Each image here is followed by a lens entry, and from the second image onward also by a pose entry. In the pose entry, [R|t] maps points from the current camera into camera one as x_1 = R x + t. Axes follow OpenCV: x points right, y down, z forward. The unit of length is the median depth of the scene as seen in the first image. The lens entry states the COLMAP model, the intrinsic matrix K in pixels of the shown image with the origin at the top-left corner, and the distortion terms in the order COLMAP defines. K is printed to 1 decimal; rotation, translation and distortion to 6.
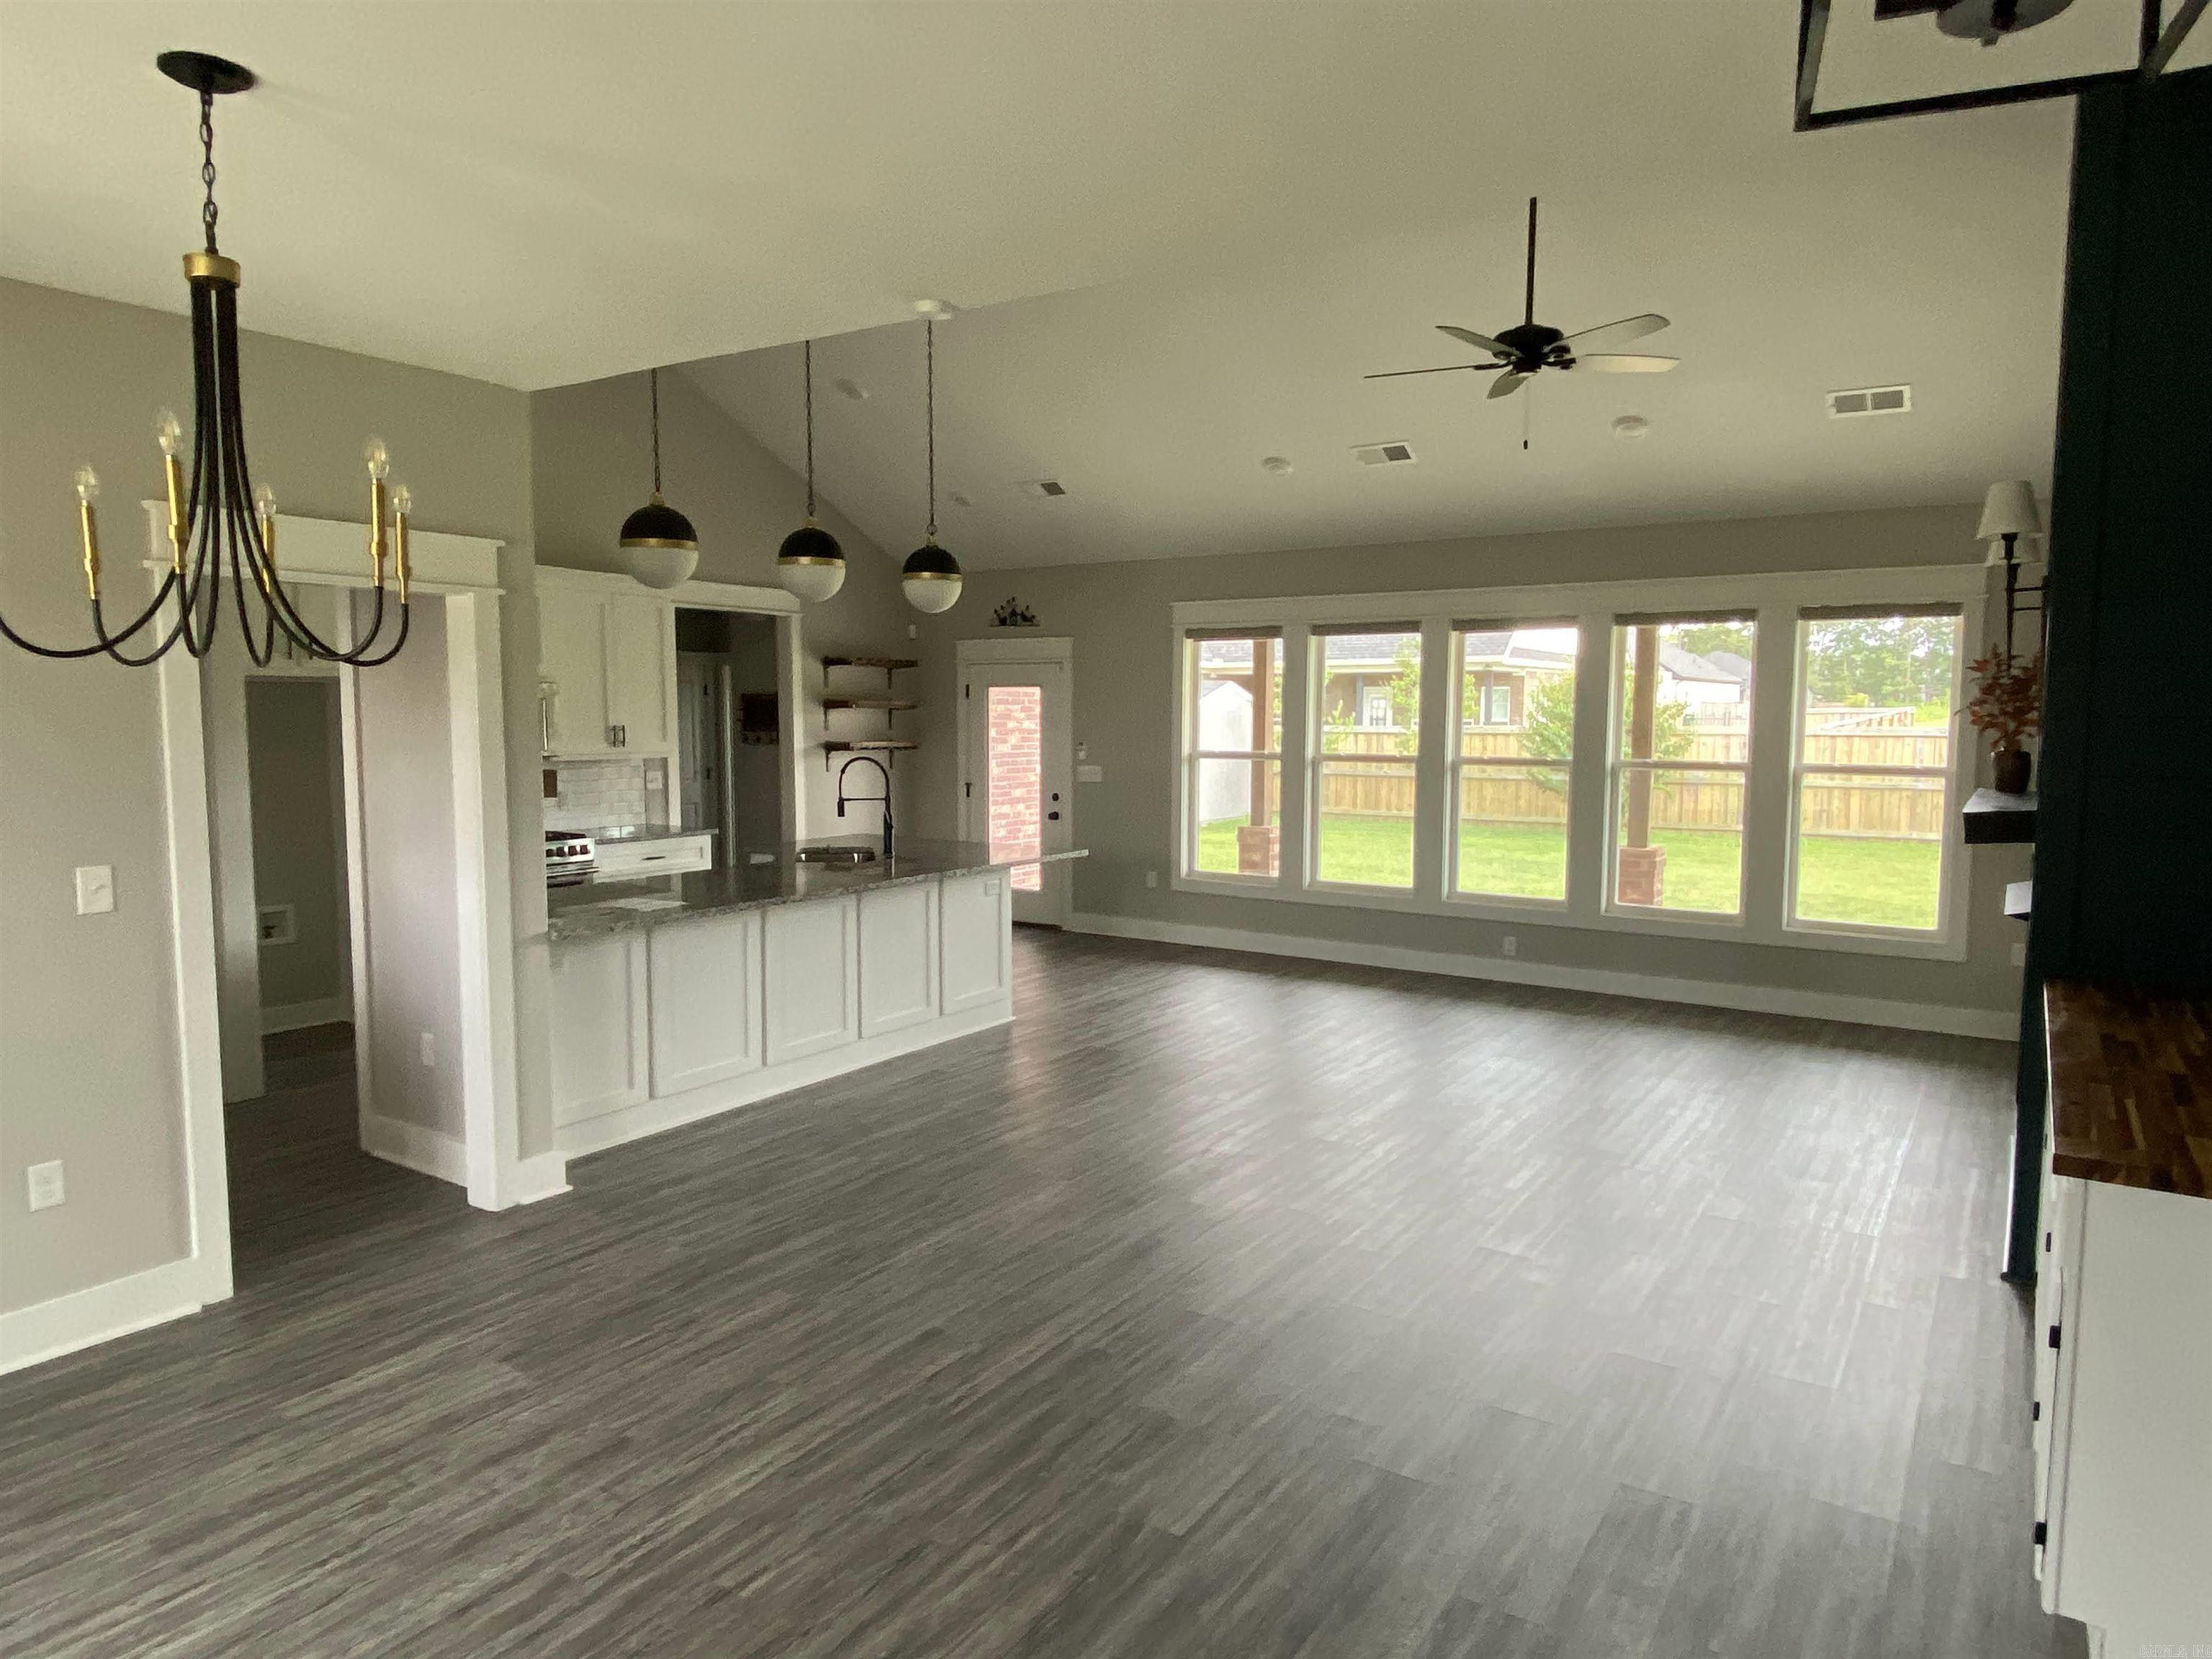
lens RADIAL K [[1342.9, 0, 1106.0], [0, 1342.9, 829.5], [0, 0, 1]] dist [0.100643, -0.130330]
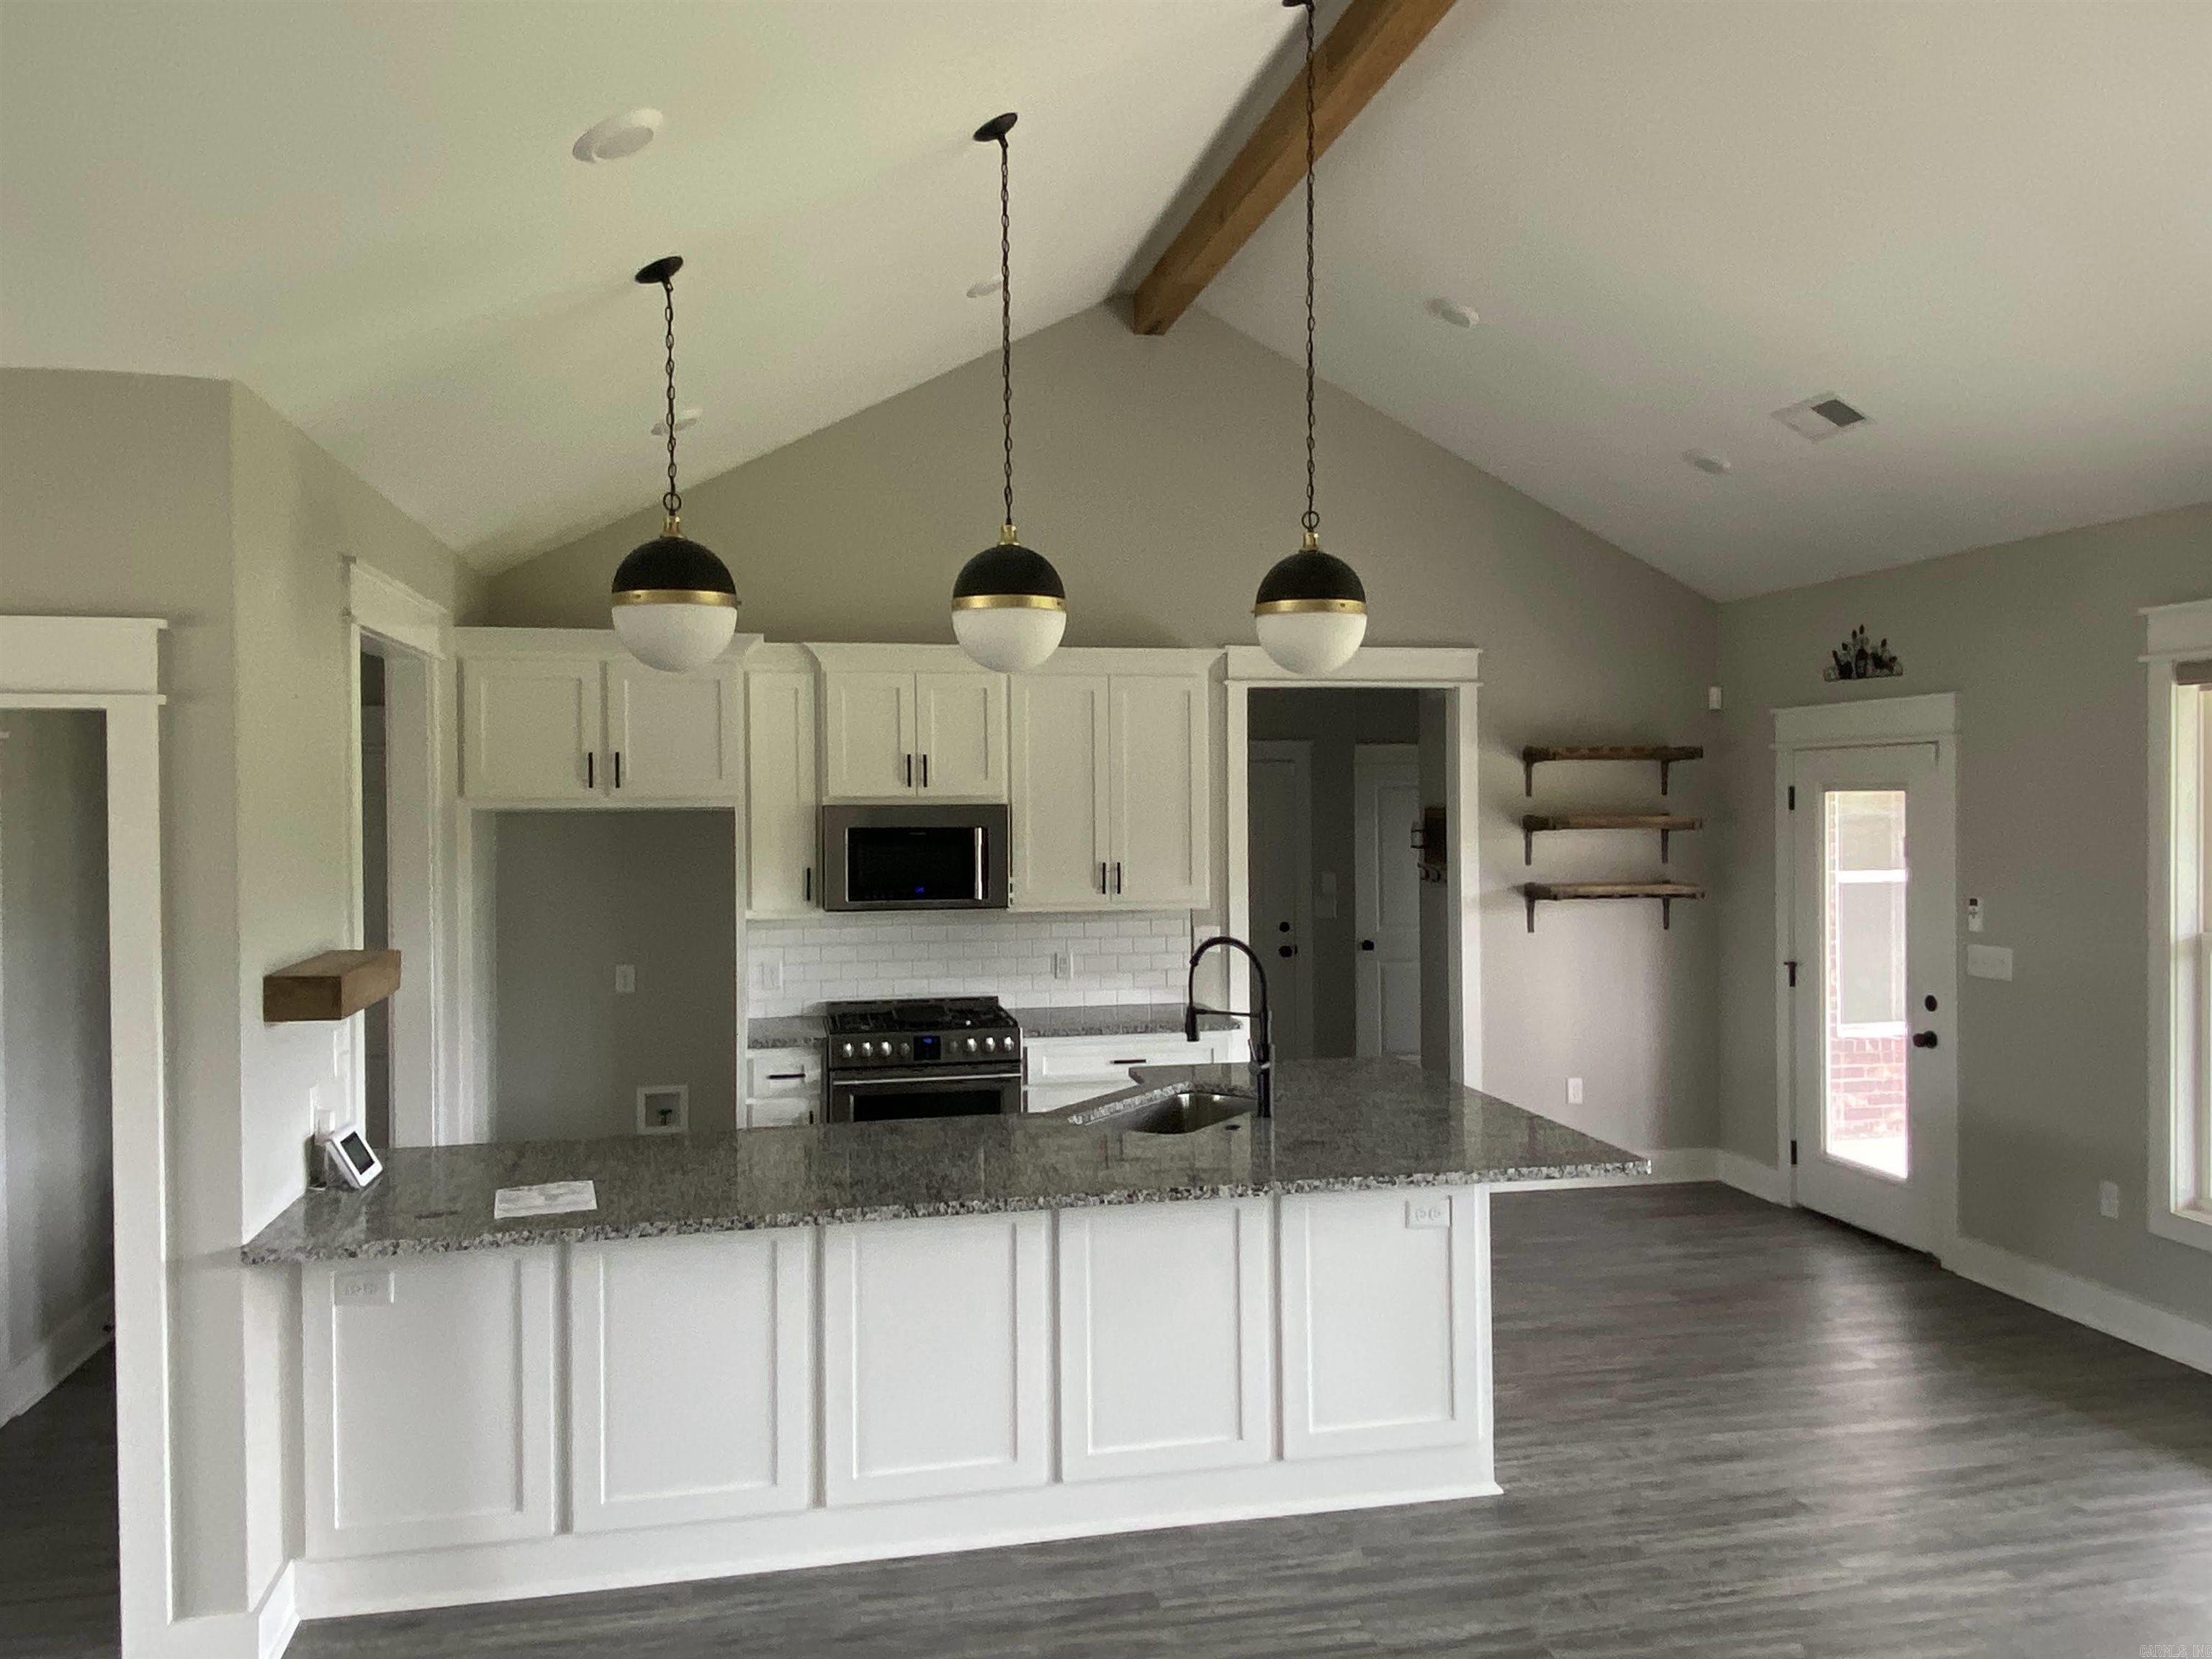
lens RADIAL K [[1594.7, 0, 1106.0], [0, 1594.7, 829.5], [0, 0, 1]] dist [0.074374, -0.083361]
pose [[0.717483, 0.003661, -0.696566, 0.169867], [-0.052404, 0.997436, -0.048735, -0.044272], [0.694602, 0.071469, 0.715836, 0.338091]]
